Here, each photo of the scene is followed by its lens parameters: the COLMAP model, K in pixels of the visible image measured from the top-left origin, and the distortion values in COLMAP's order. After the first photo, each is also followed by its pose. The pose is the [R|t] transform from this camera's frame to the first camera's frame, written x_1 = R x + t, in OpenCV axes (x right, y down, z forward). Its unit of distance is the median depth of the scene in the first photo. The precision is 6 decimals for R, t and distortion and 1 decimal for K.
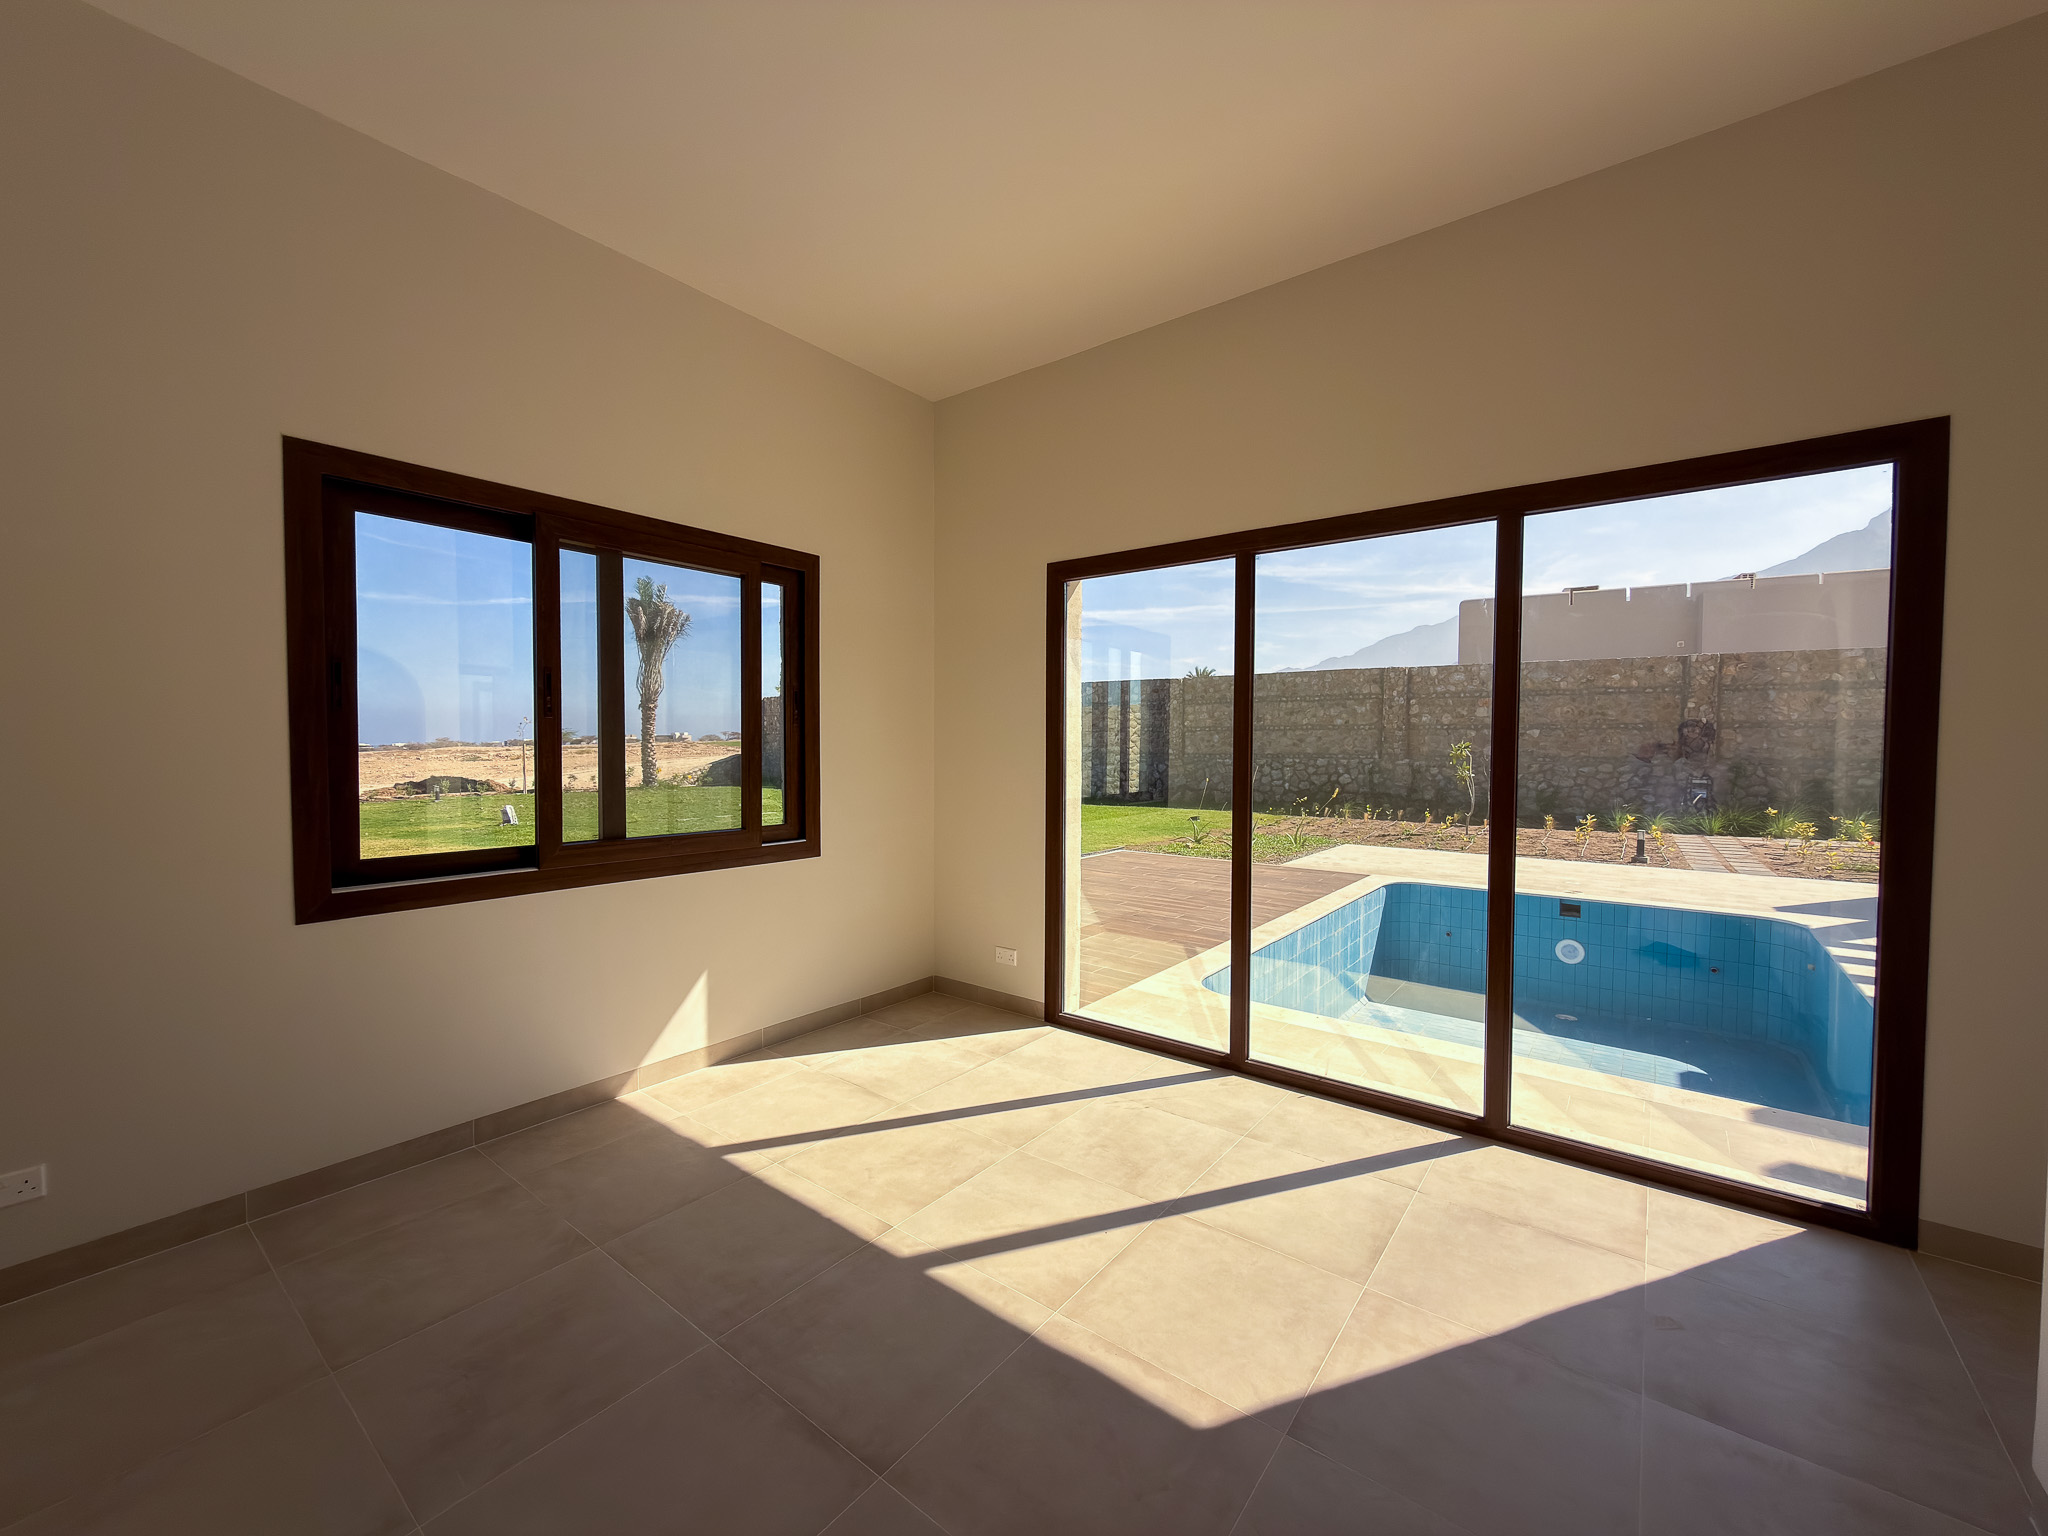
lens RADIAL K [[812.9, 0, 1029.4], [0, 812.9, 761.8], [0, 0, 1]] dist [0.003808, -0.000774]
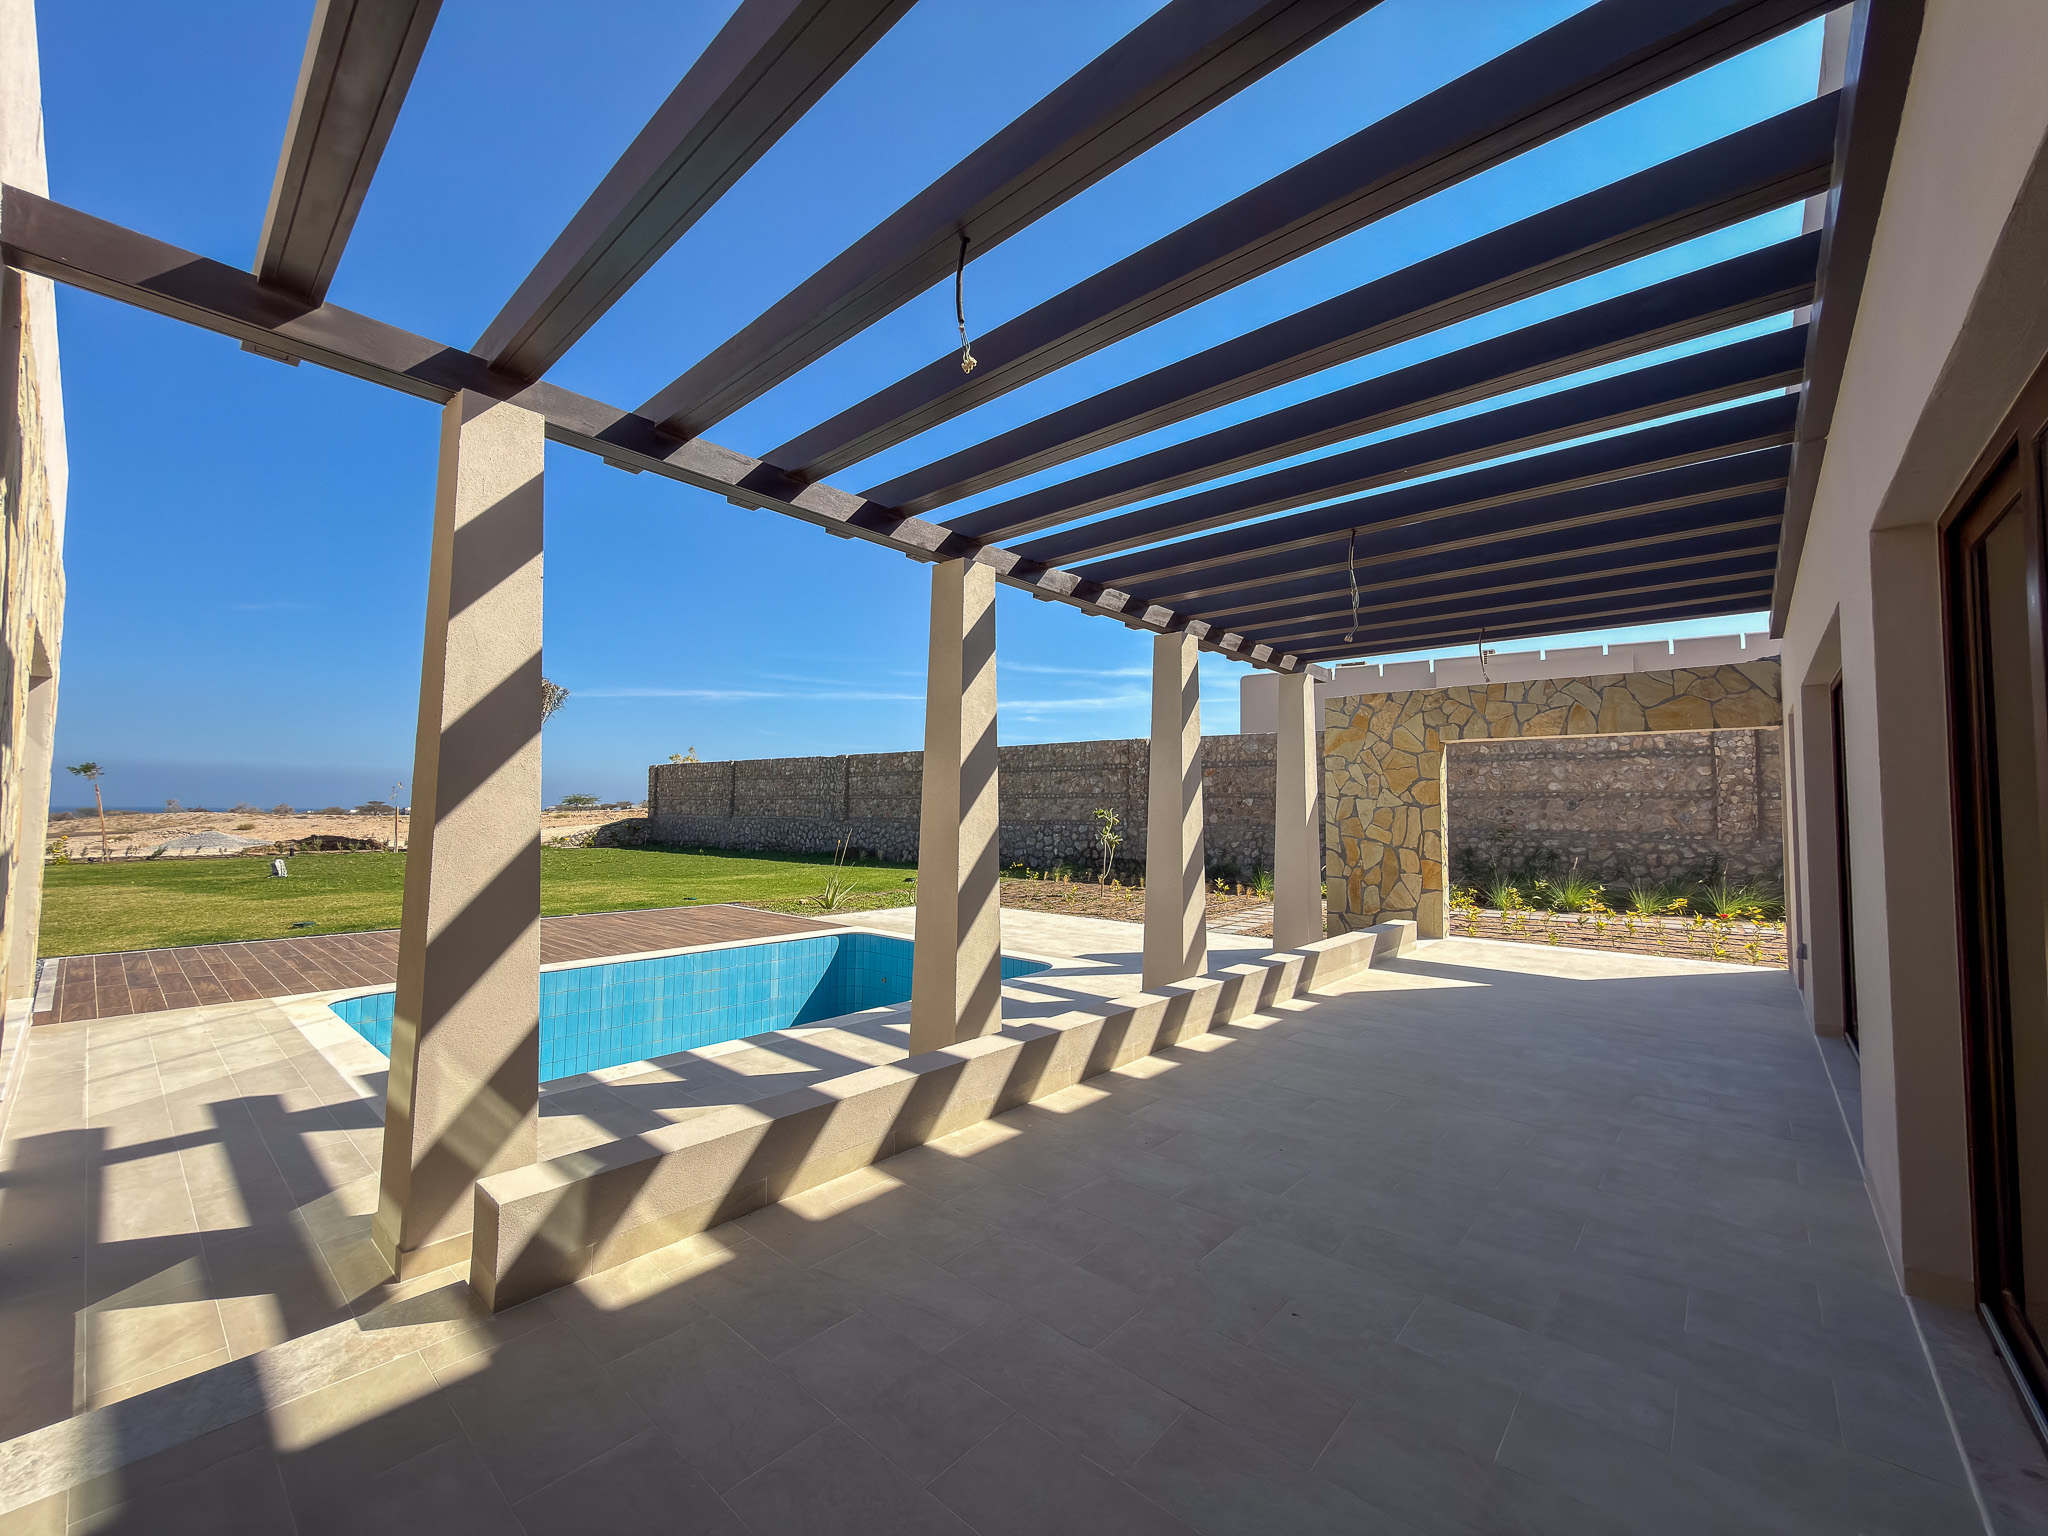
lens RADIAL K [[812.9, 0, 1029.7], [0, 812.9, 769.7], [0, 0, 1]] dist [0.003808, -0.000774]
pose [[0.998486, 0.004867, -0.054786, 2.373489], [-0.009066, 0.997017, -0.076654, 0.036428], [0.054249, 0.077035, 0.995551, -0.355134]]
